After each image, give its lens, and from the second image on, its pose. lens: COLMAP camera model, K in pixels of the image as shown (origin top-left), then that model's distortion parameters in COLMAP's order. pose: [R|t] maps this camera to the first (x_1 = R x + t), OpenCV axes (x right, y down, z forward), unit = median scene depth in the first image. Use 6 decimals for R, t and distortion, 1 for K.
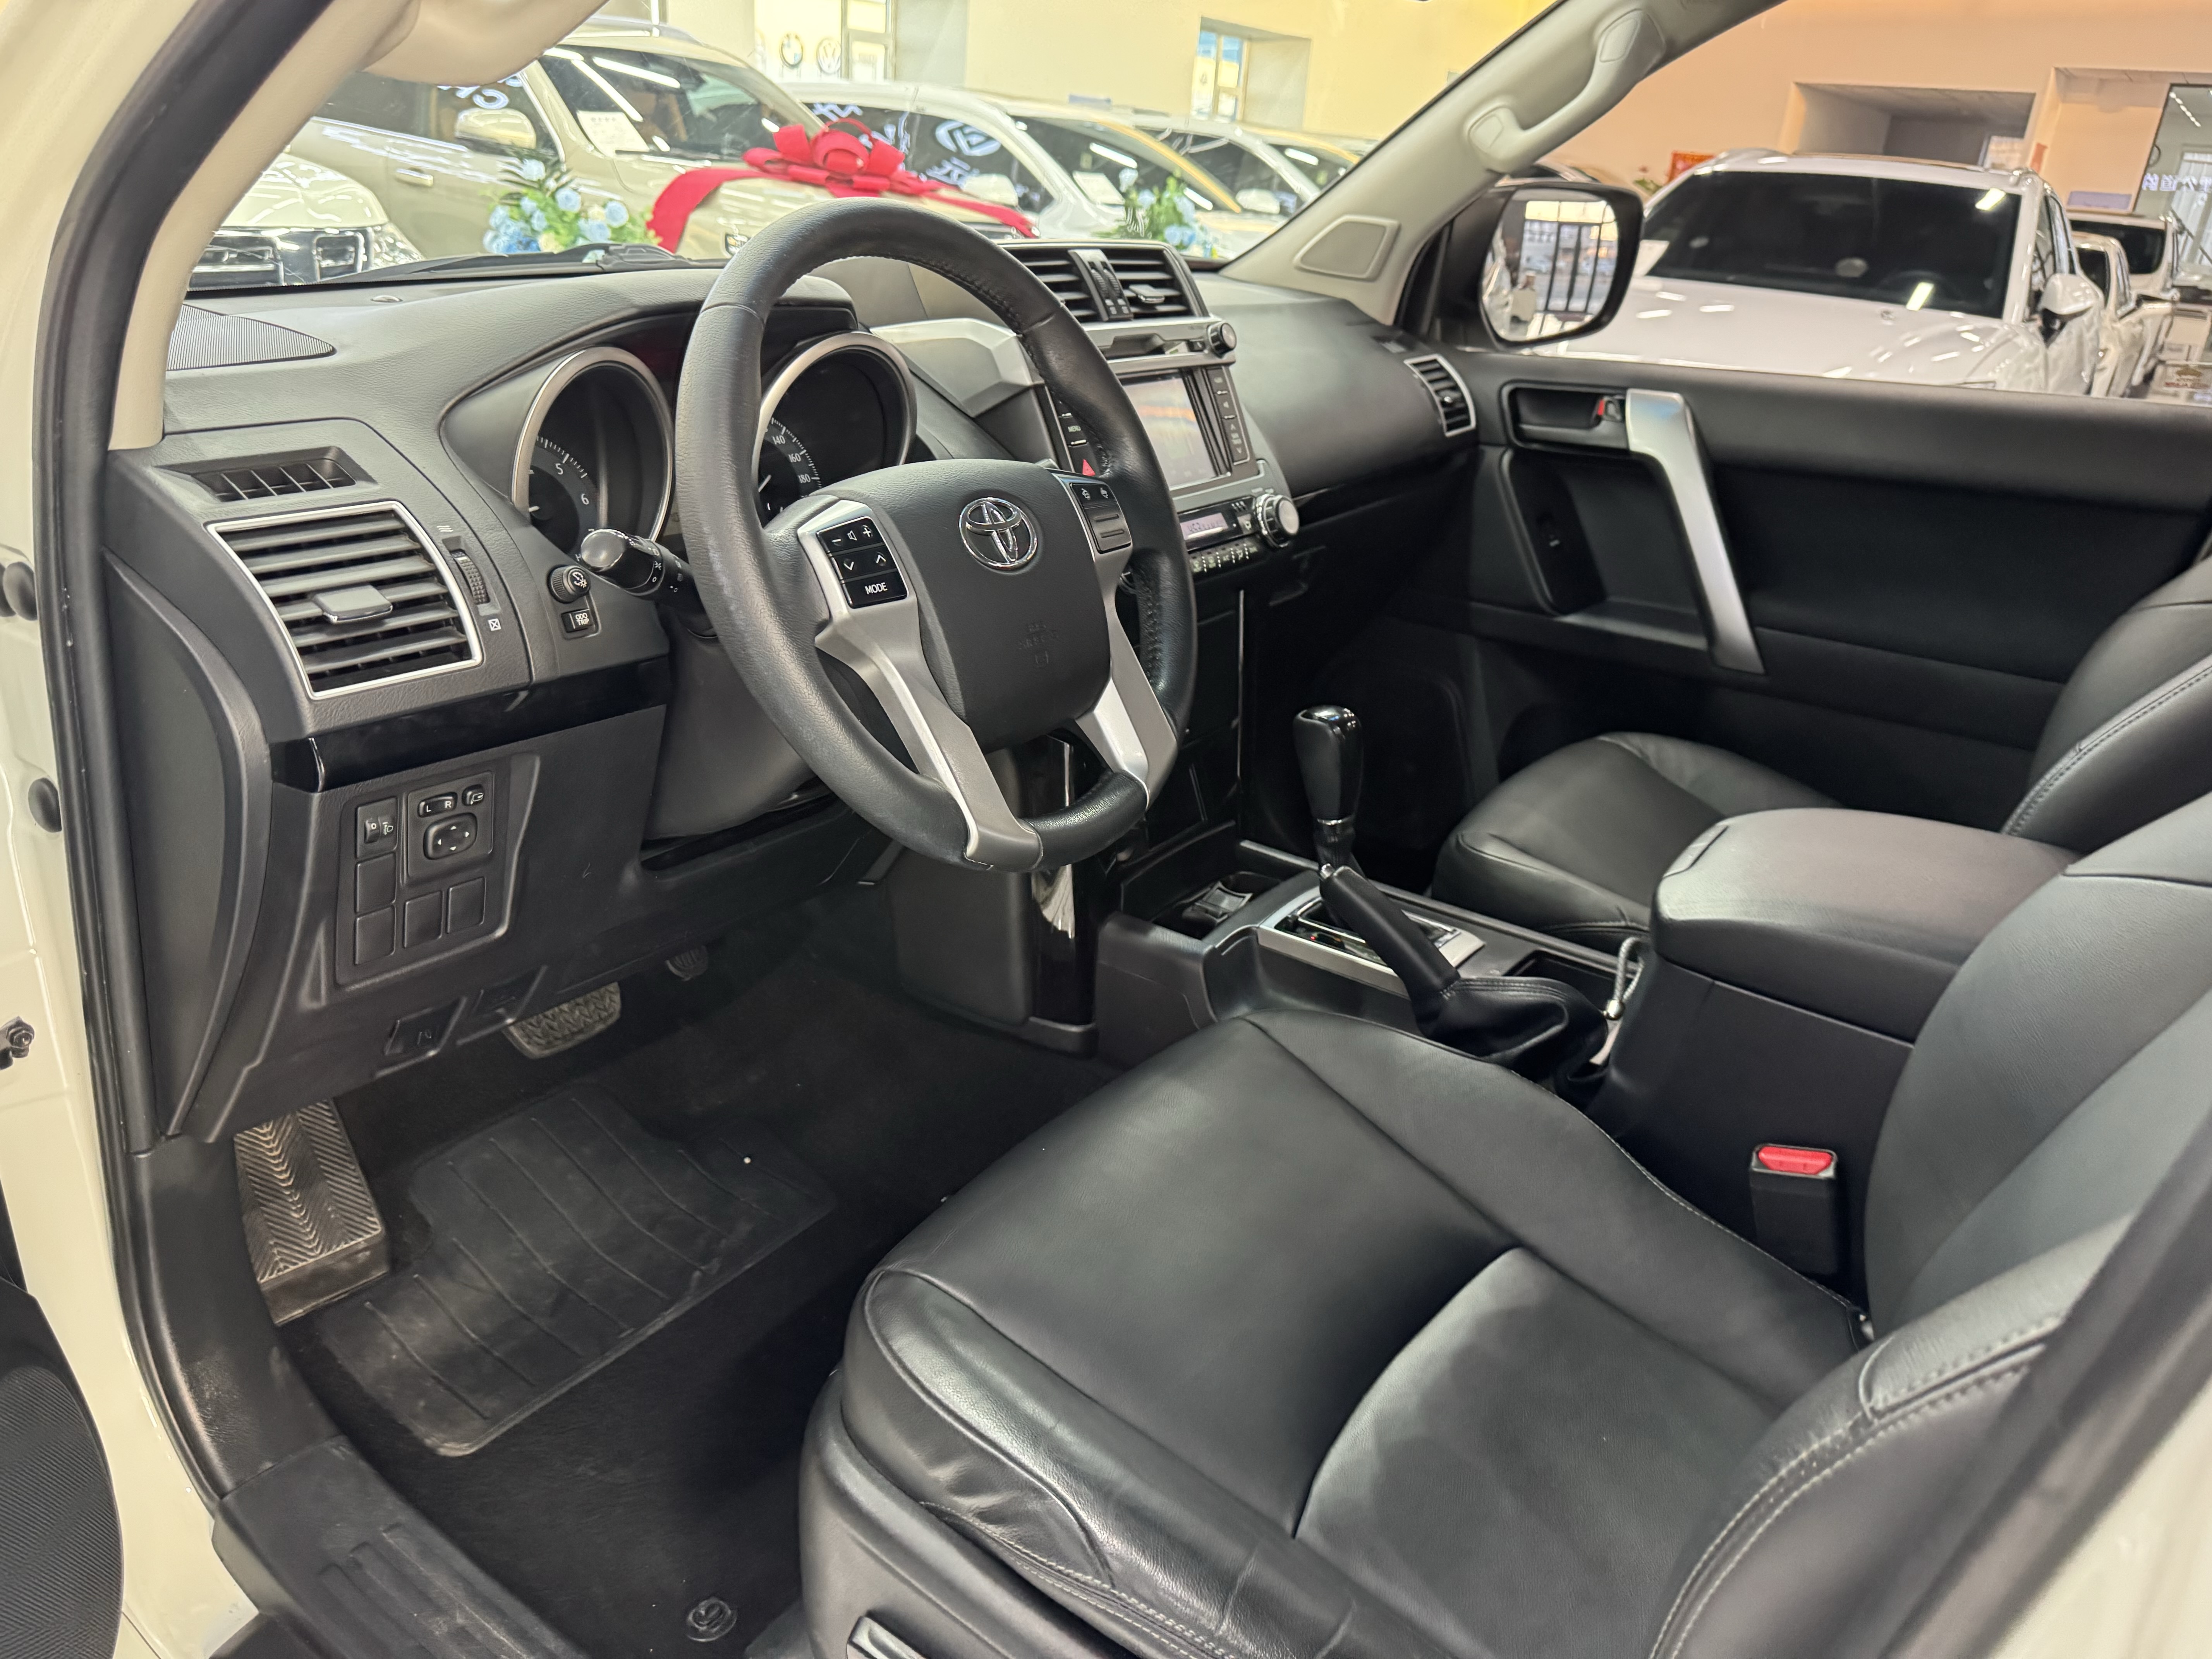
lens RADIAL K [[1544.5, 0, 1114.8], [0, 1544.5, 818.5], [0, 0, 1]] dist [-0.009218, -0.000460]
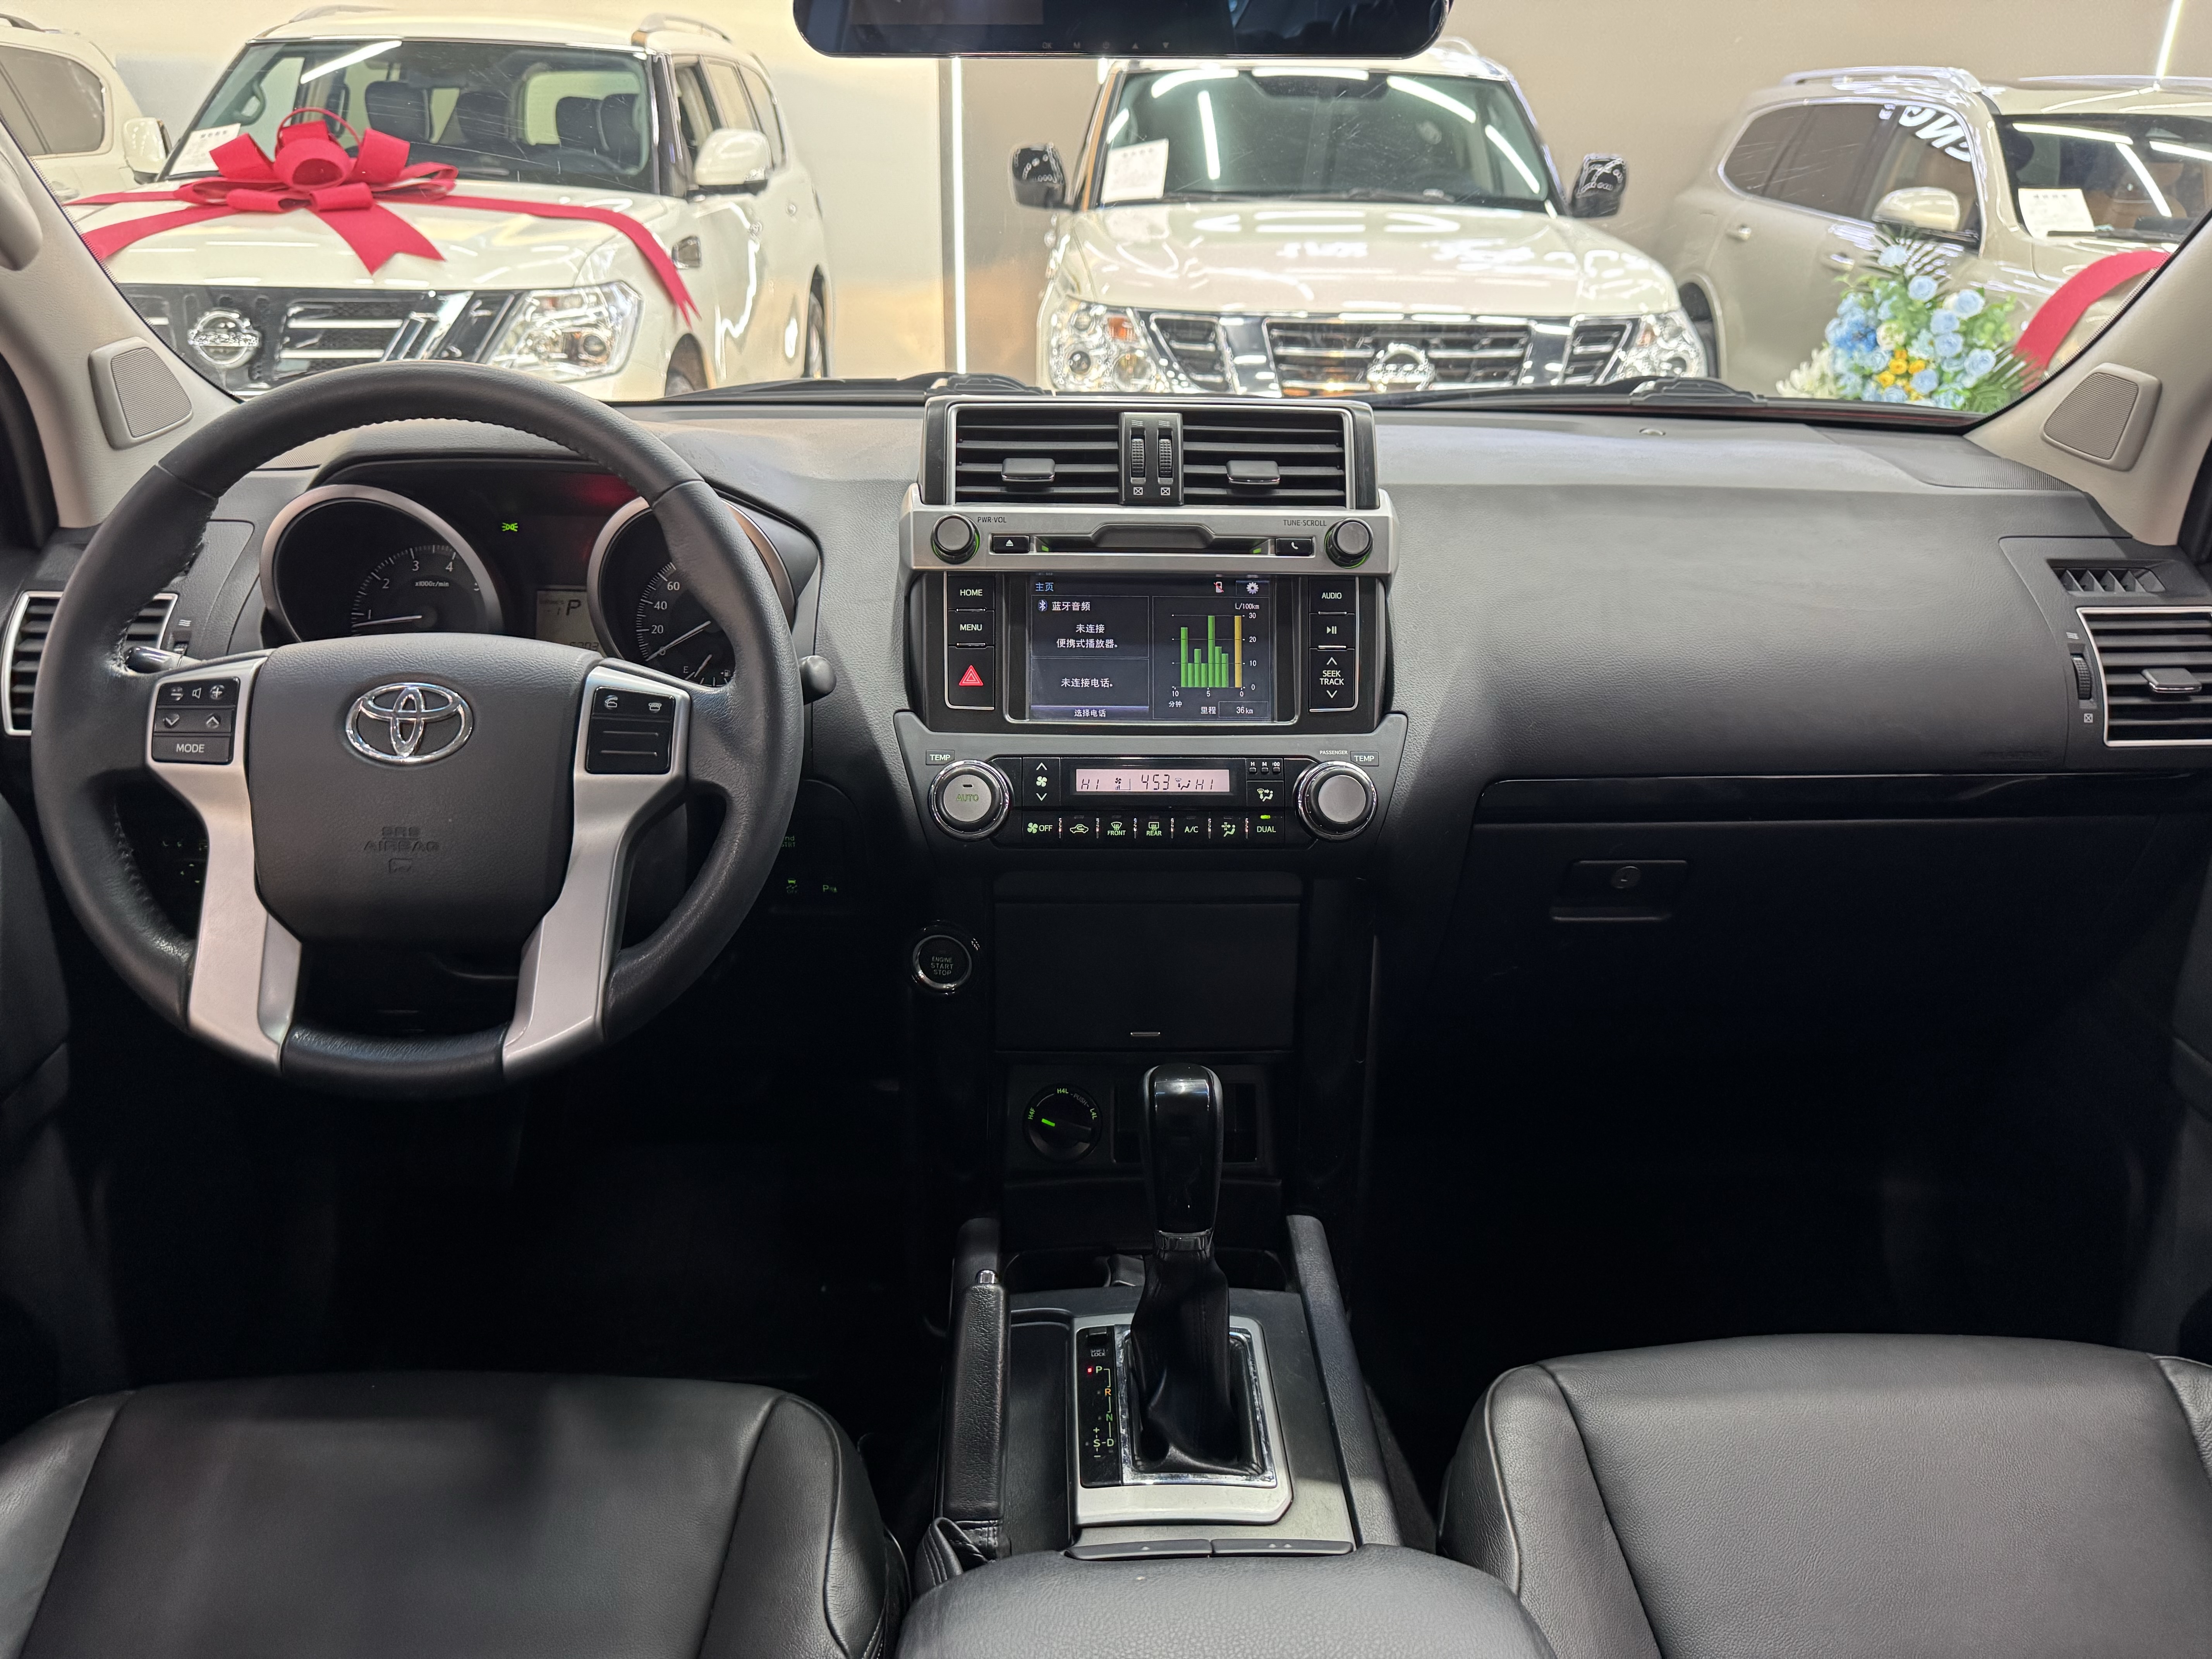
lens RADIAL K [[1511.9, 0, 1106.0], [0, 1511.9, 829.5], [0, 0, 1]] dist [-0.003890, -0.006925]
pose [[0.592270, 0.271500, -0.758620, 0.393163], [-0.294087, 0.949407, 0.110180, -0.155102], [0.750152, 0.157844, 0.642150, 0.328694]]
